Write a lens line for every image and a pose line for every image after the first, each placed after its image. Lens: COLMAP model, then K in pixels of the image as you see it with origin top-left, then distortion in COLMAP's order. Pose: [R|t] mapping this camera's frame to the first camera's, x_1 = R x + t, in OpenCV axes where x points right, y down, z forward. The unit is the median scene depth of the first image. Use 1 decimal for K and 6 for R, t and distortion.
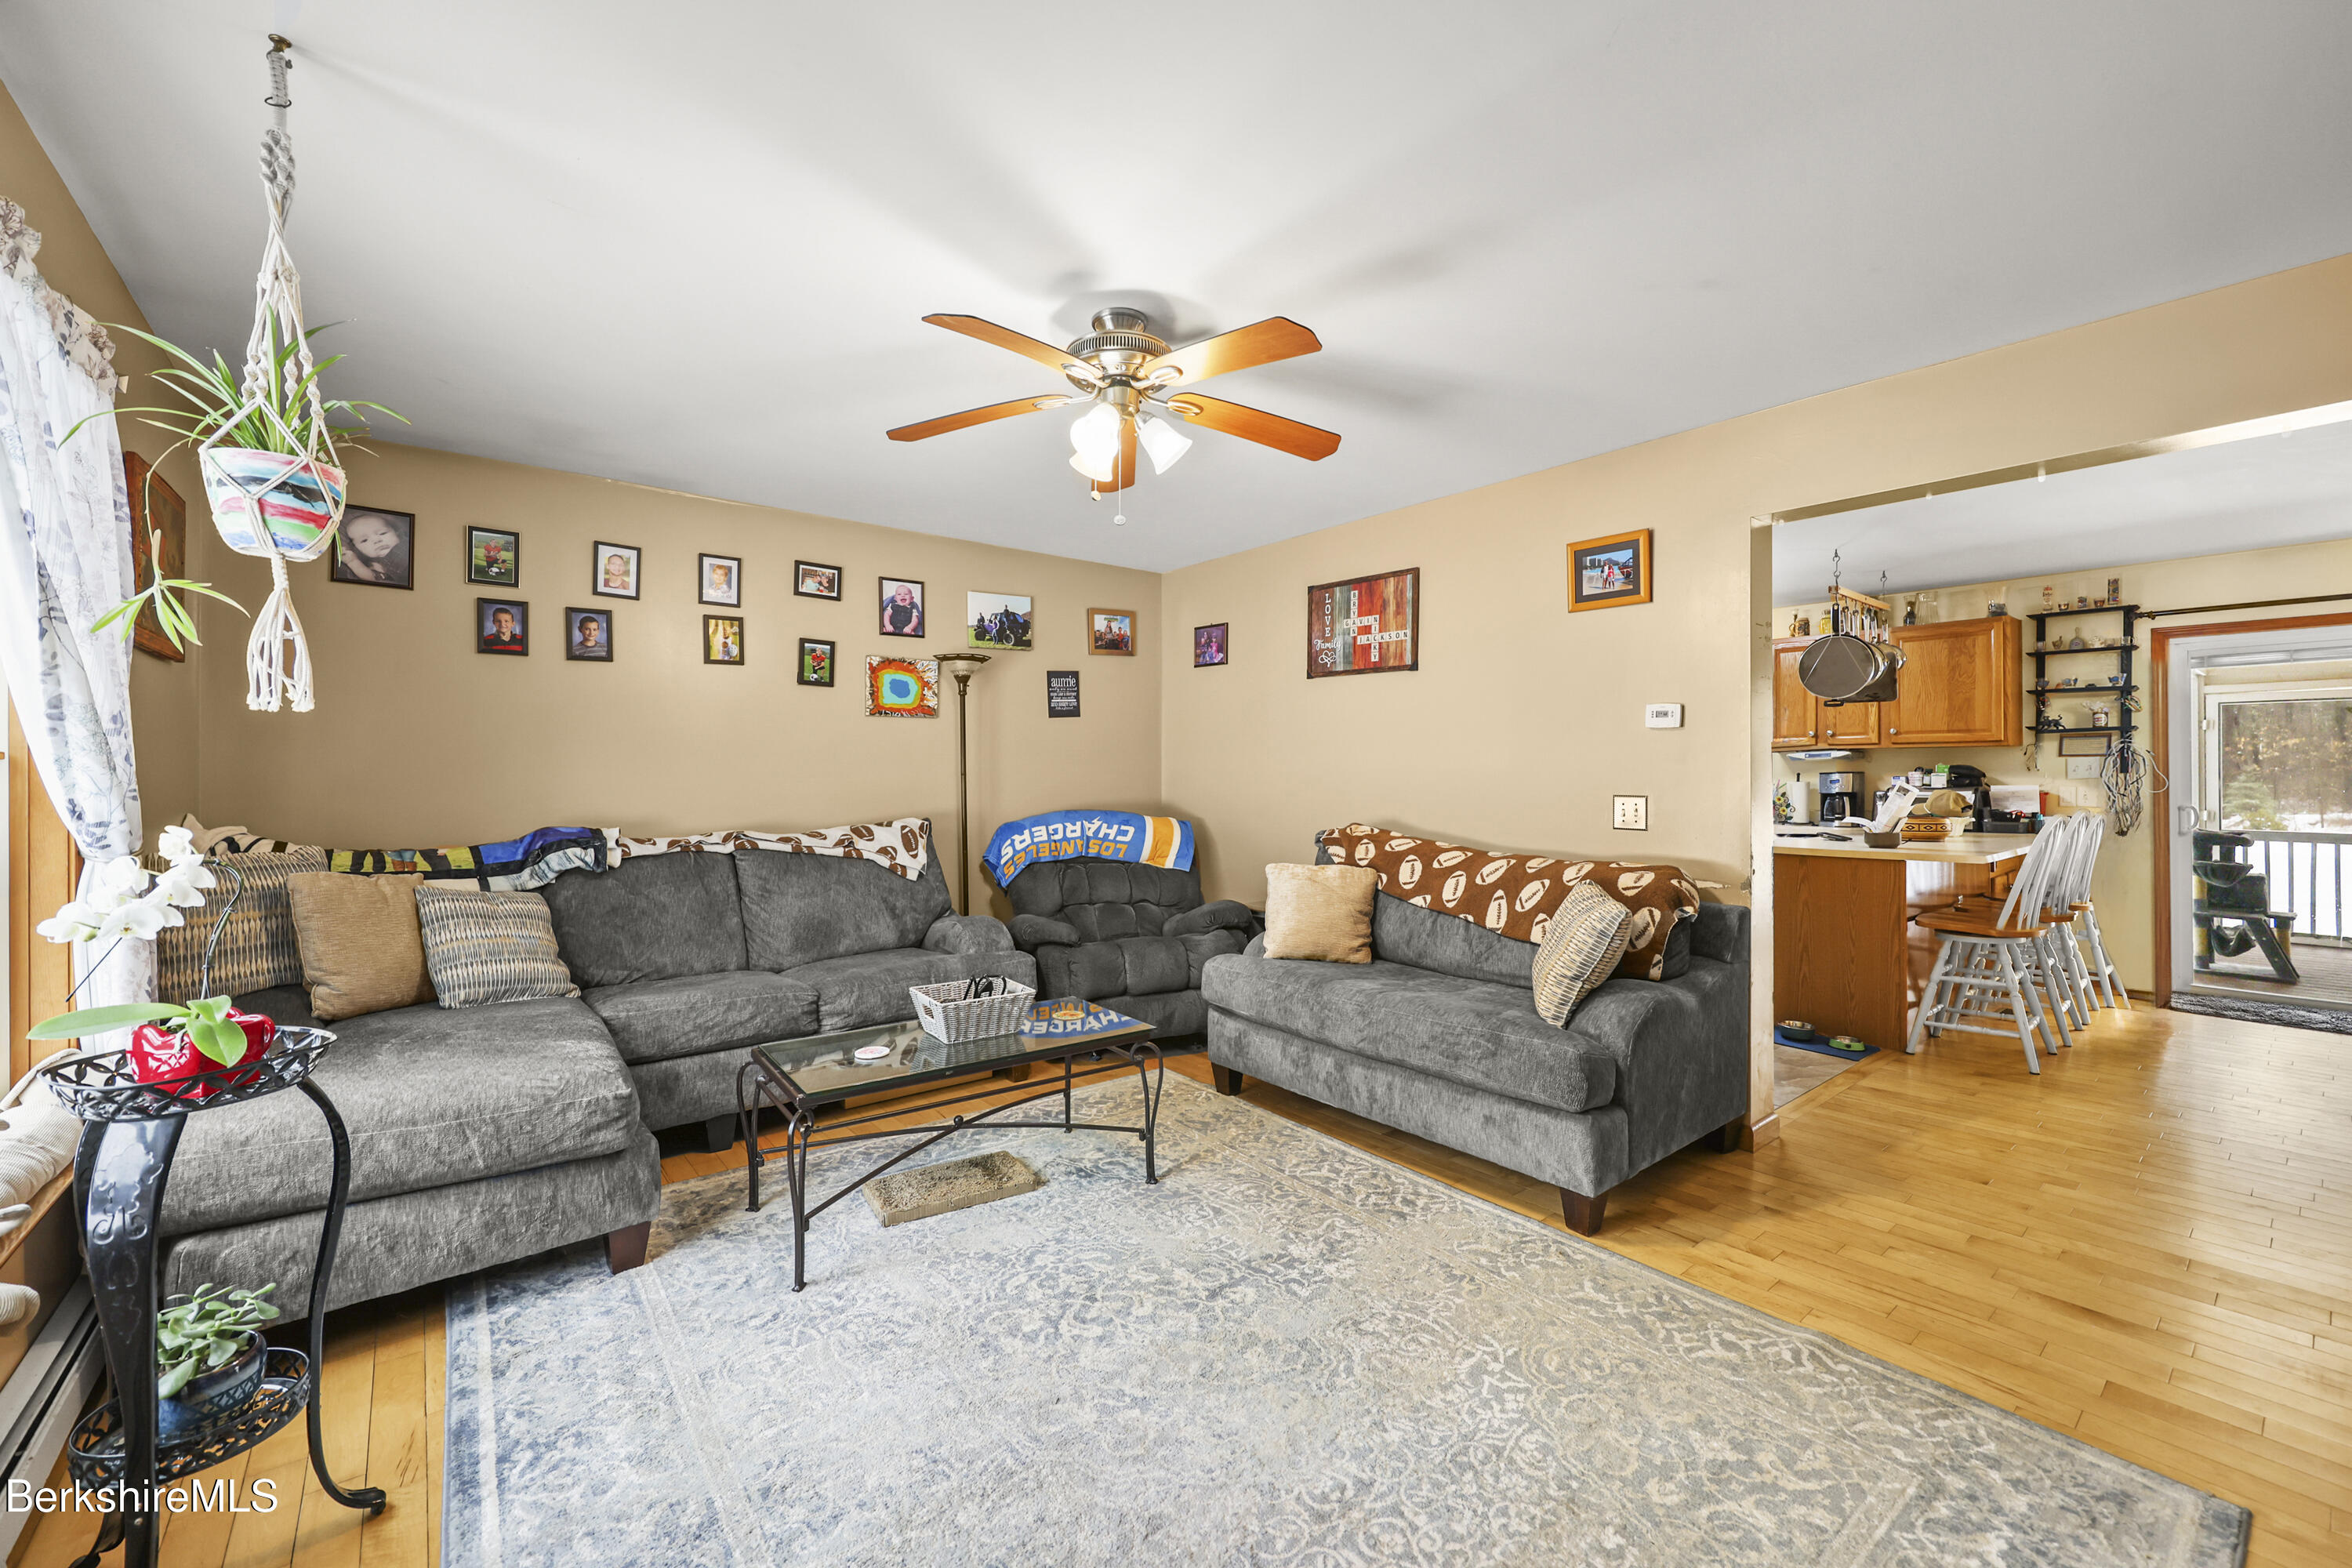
lens RADIAL K [[957.9, 0, 1164.7], [0, 957.9, 773.4], [0, 0, 1]] dist [0.002522, -0.000641]
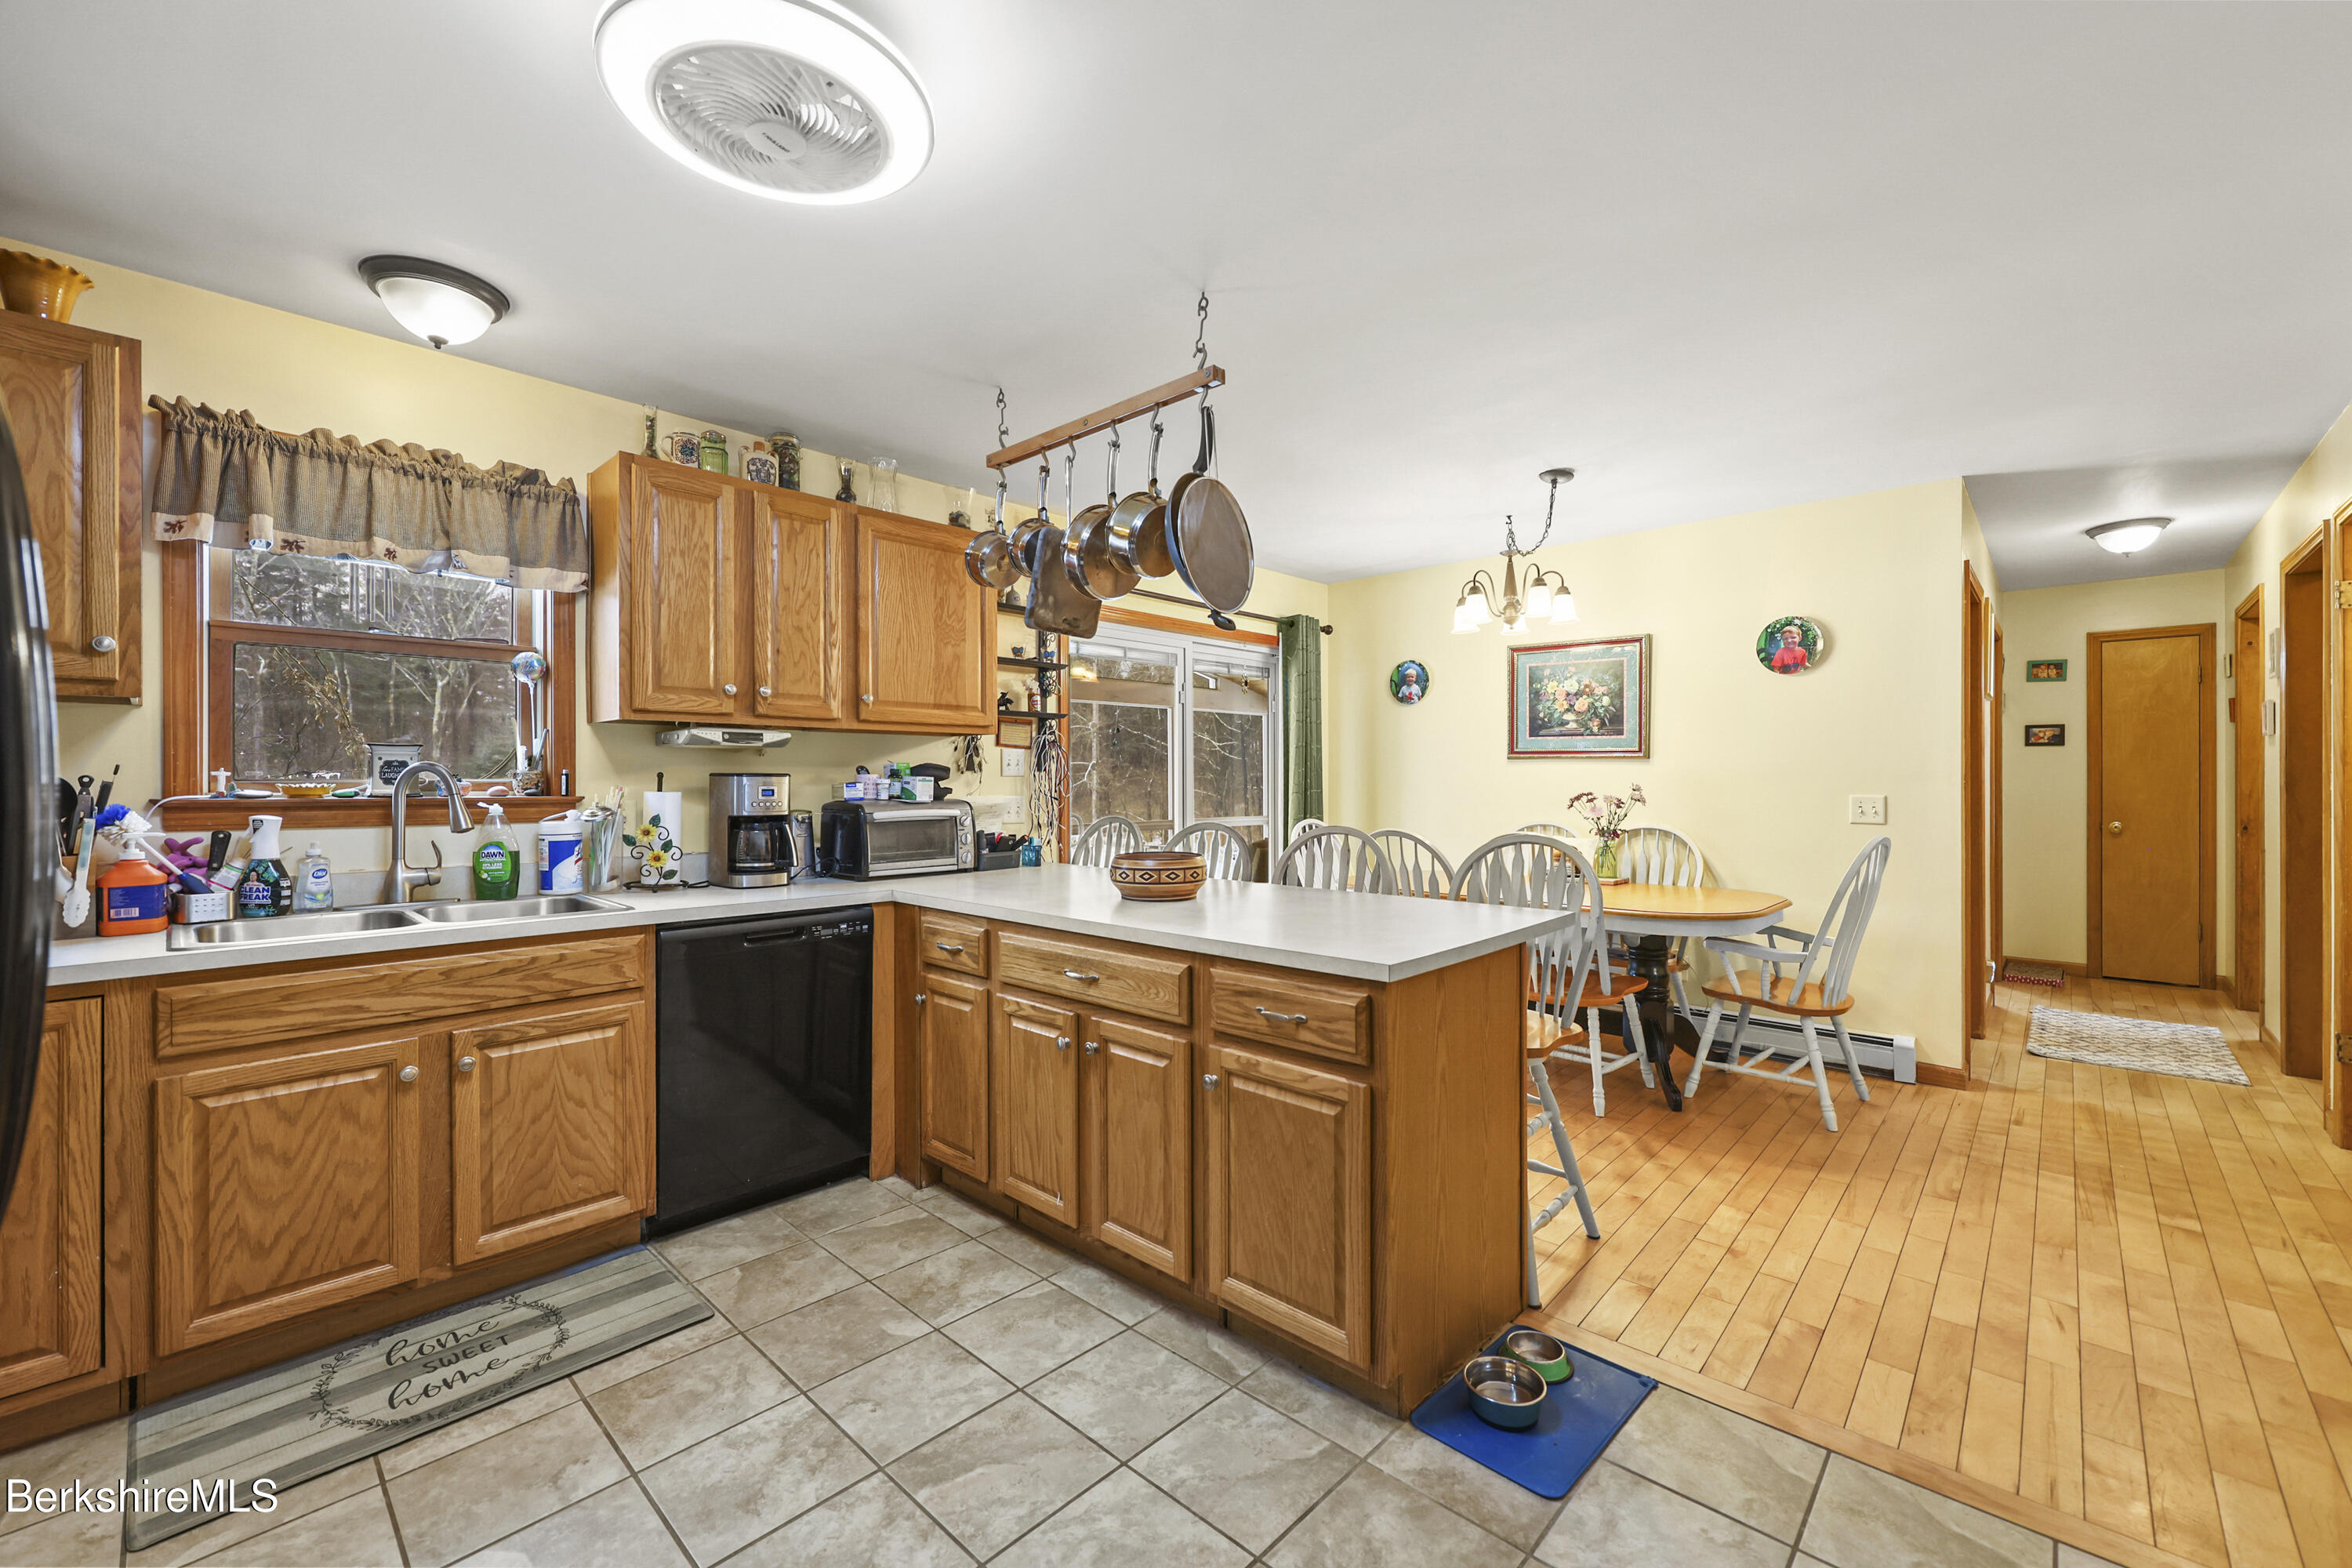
lens RADIAL K [[957.9, 0, 1186.6], [0, 957.9, 776.5], [0, 0, 1]] dist [0.002522, -0.000641]
pose [[-0.147034, 0.004533, 0.989121, 0.216494], [0.001317, 0.999990, -0.004387, 0.002636], [-0.989131, 0.000657, -0.147039, 0.966656]]
